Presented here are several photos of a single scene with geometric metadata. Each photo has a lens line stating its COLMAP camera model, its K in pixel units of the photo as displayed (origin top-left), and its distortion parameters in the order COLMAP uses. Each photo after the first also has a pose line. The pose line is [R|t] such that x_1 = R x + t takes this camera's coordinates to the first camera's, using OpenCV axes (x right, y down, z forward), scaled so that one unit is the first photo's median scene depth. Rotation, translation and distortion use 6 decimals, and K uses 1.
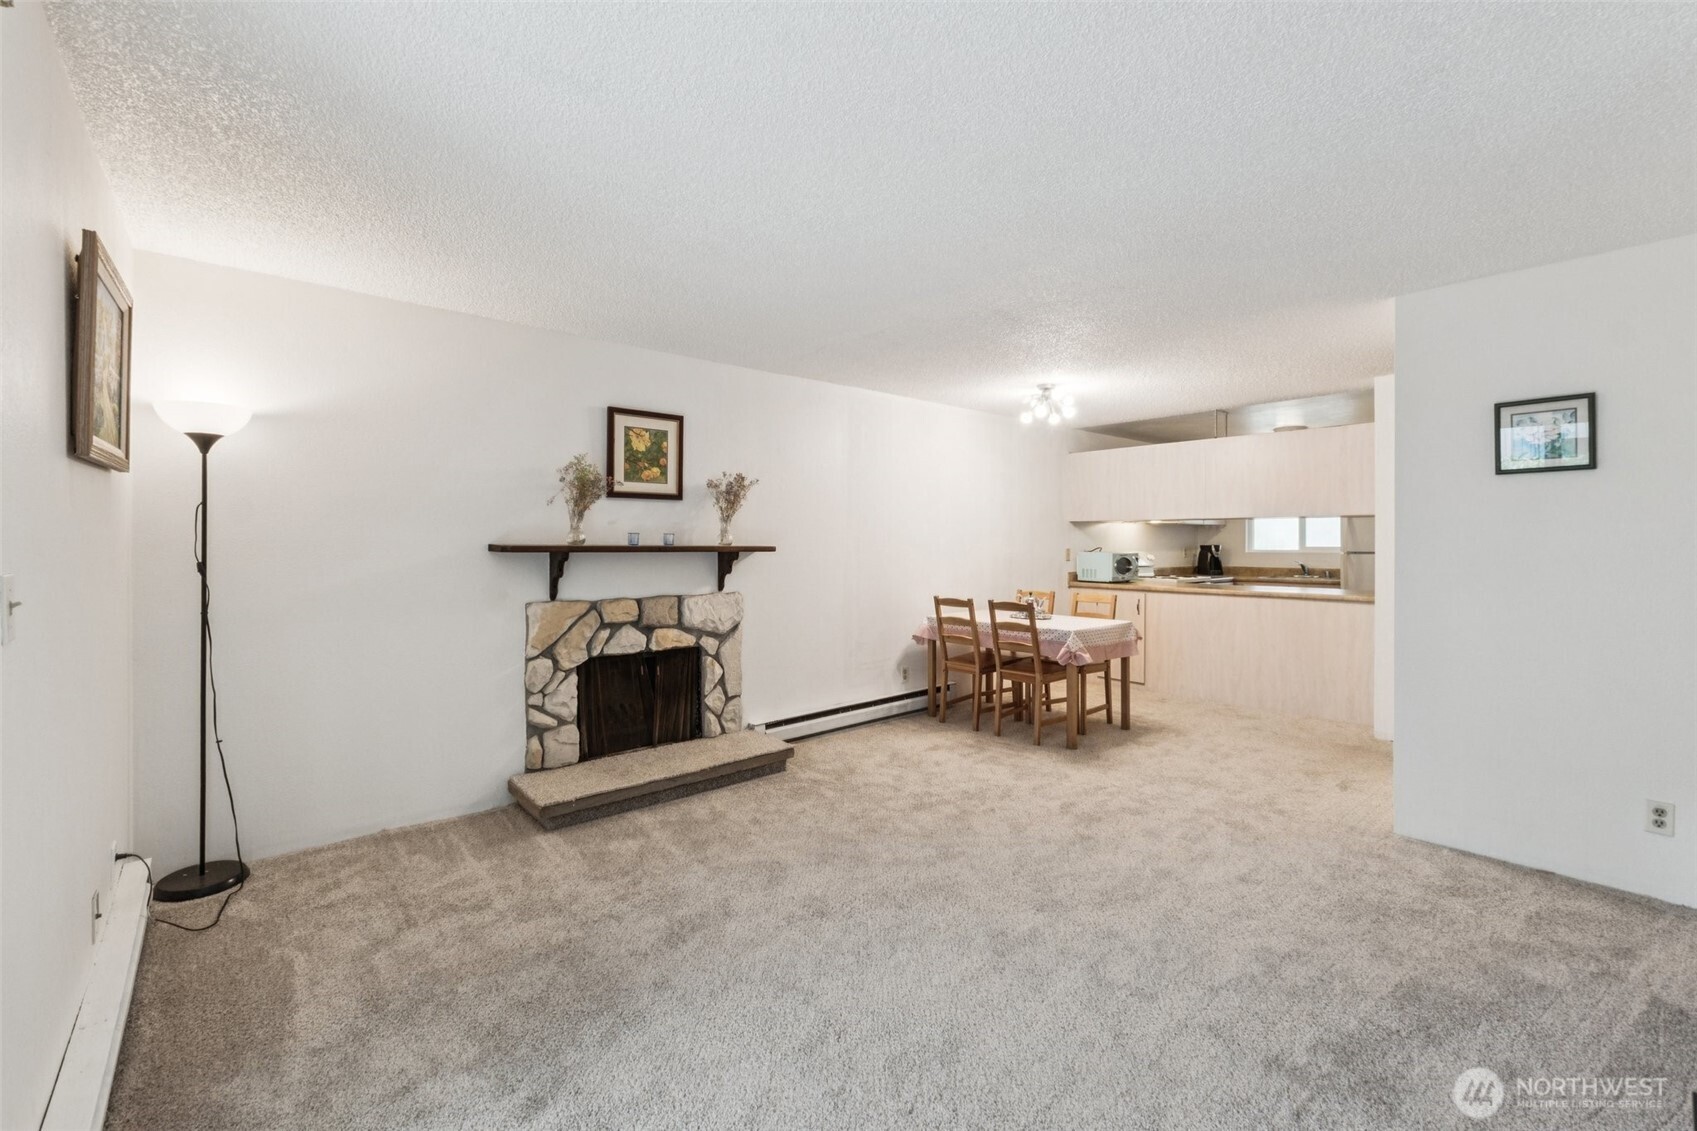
lens RADIAL K [[712.5, 0, 839.0], [0, 712.5, 536.3], [0, 0, 1]] dist [-0.009942, 0.000437]
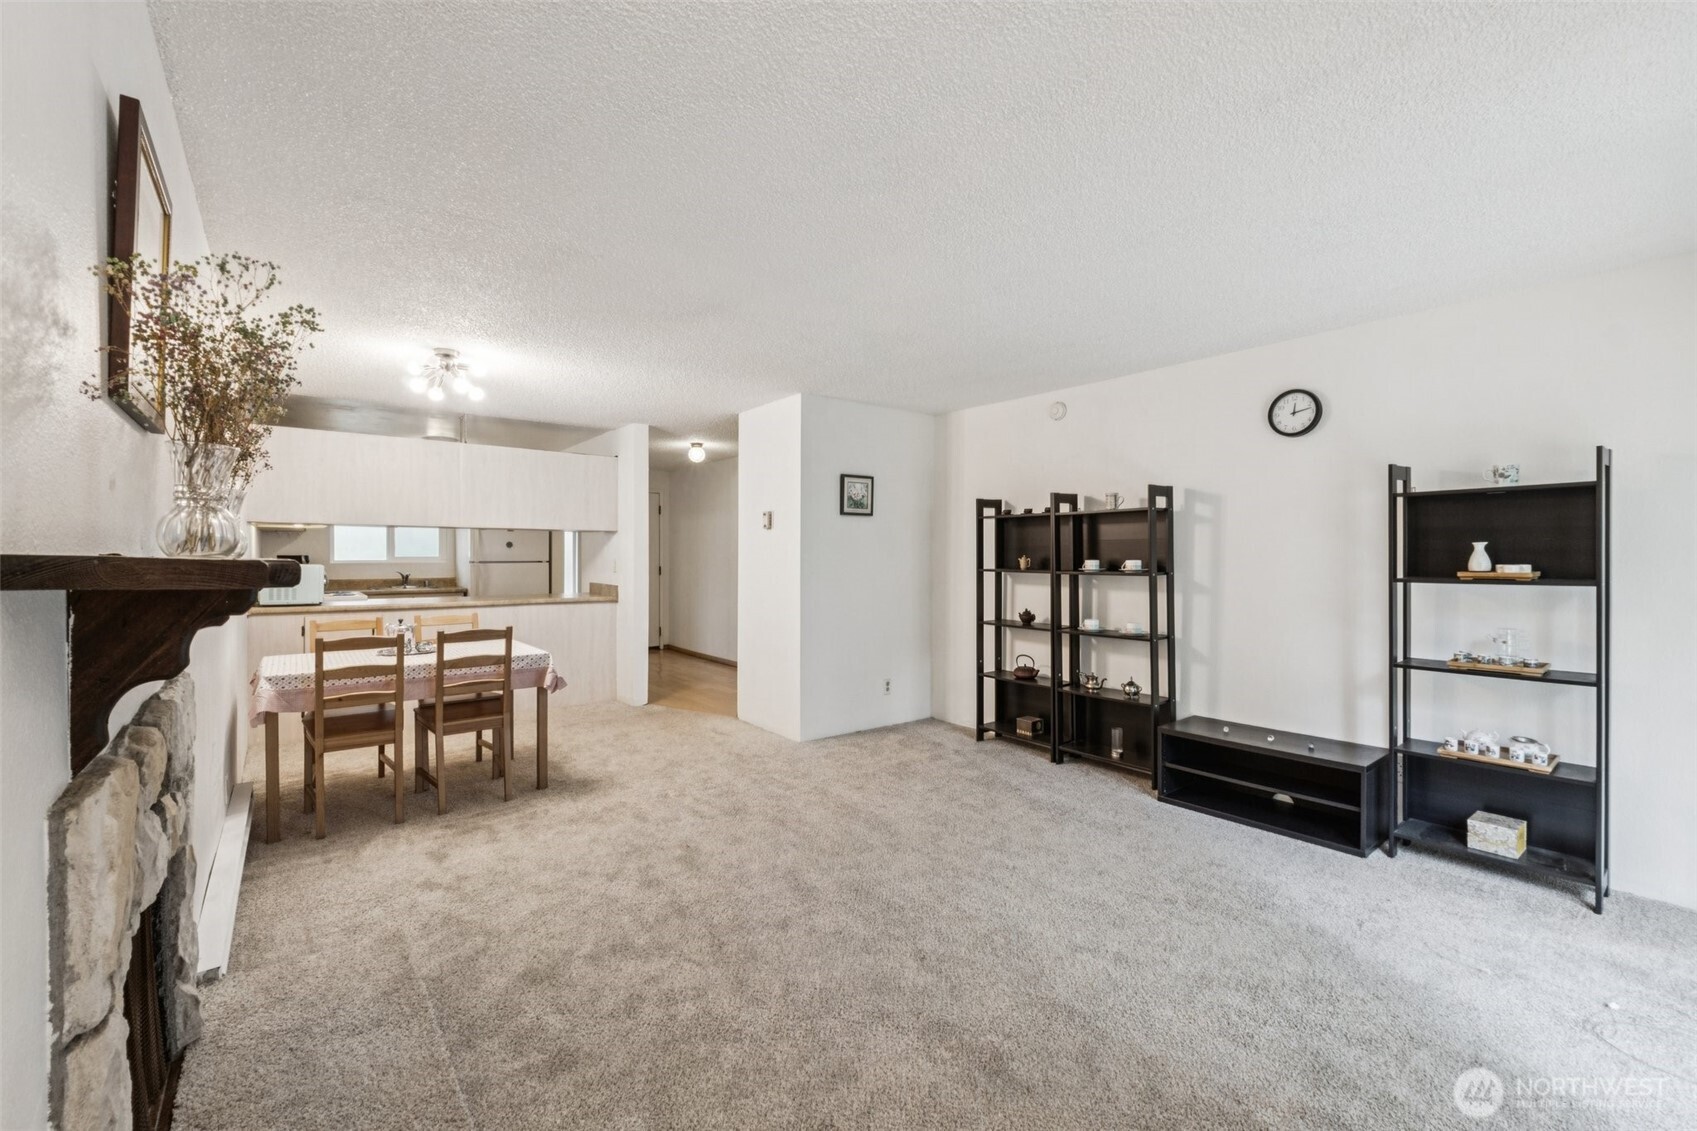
lens RADIAL K [[712.5, 0, 849.0], [0, 712.5, 548.5], [0, 0, 1]] dist [-0.009942, 0.000437]
pose [[0.041954, 0.006510, 0.999098, -0.386784], [-0.010946, 0.999922, -0.006056, 0.003221], [-0.999060, -0.010682, 0.042022, 0.425181]]
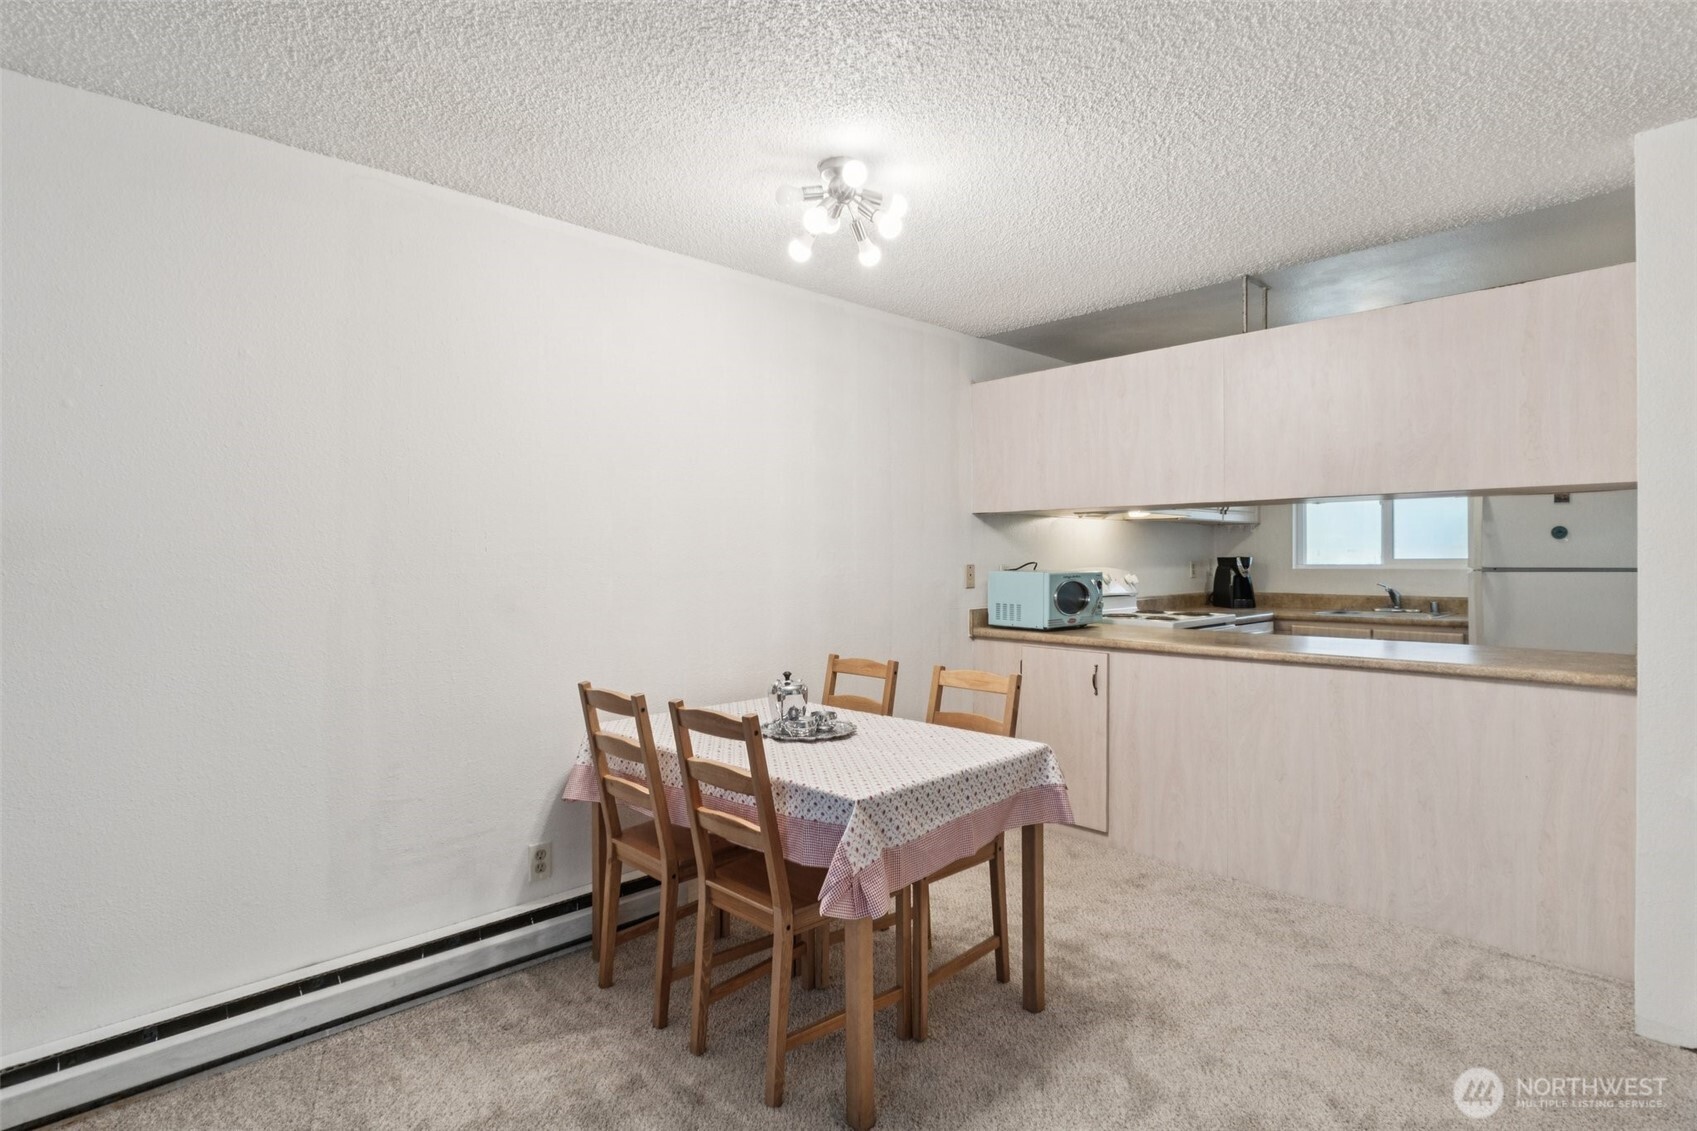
lens RADIAL K [[863.9, 0, 841.4], [0, 863.9, 557.7], [0, 0, 1]] dist [-0.012354, -0.000583]
pose [[0.998513, -0.006284, 0.054155, 0.214953], [0.005924, 0.999959, 0.006806, 0.007915], [-0.054196, -0.006475, 0.998509, 0.412658]]
